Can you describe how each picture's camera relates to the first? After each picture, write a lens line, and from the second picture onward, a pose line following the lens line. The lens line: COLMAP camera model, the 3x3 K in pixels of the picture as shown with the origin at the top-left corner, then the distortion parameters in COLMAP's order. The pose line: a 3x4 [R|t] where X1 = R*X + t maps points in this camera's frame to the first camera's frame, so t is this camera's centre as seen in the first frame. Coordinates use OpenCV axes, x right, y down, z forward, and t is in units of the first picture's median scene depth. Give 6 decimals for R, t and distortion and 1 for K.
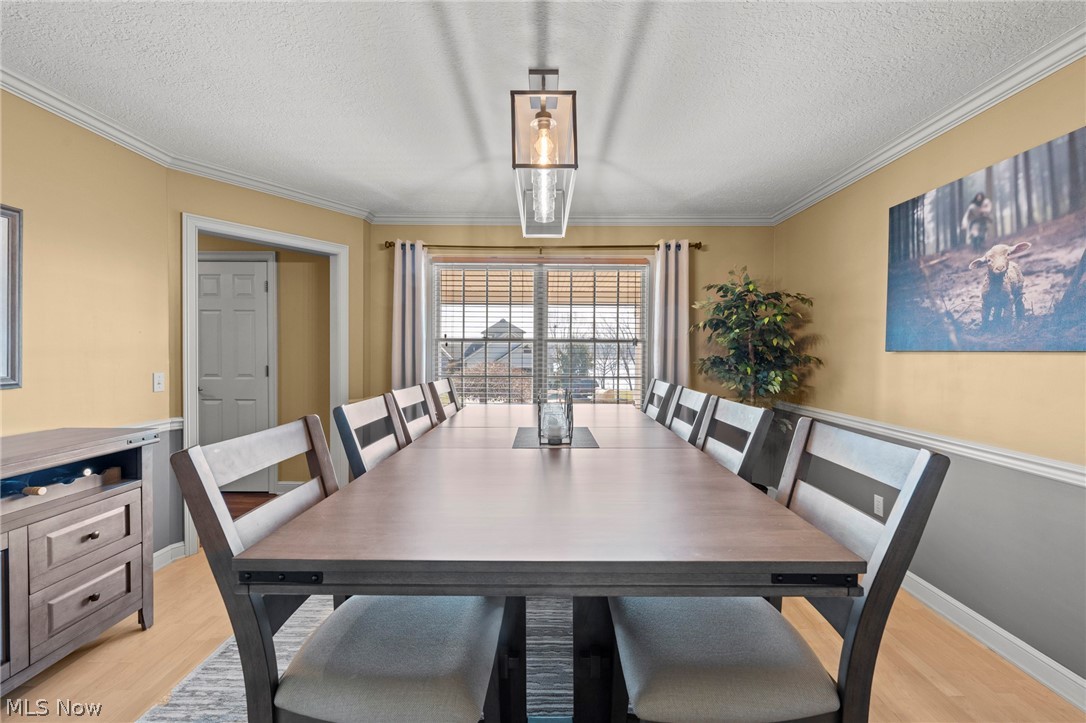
lens RADIAL K [[457.7, 0, 546.5], [0, 457.7, 357.0], [0, 0, 1]] dist [0.000631, -0.000084]
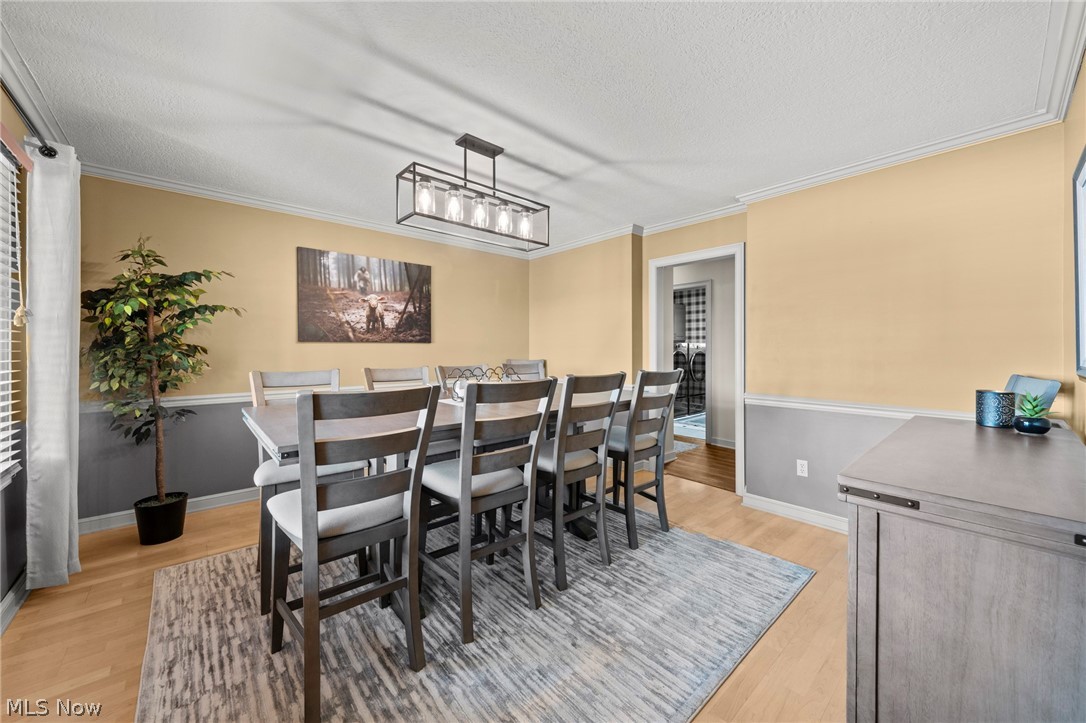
lens RADIAL K [[402.8, 0, 547.2], [0, 402.8, 345.8], [0, 0, 1]] dist [0.000752, 0.000042]
pose [[-0.669364, 0.001008, 0.742934, -0.979791], [0.004904, 0.999983, 0.003062, 0.003731], [-0.742918, 0.005693, -0.669358, 1.584749]]
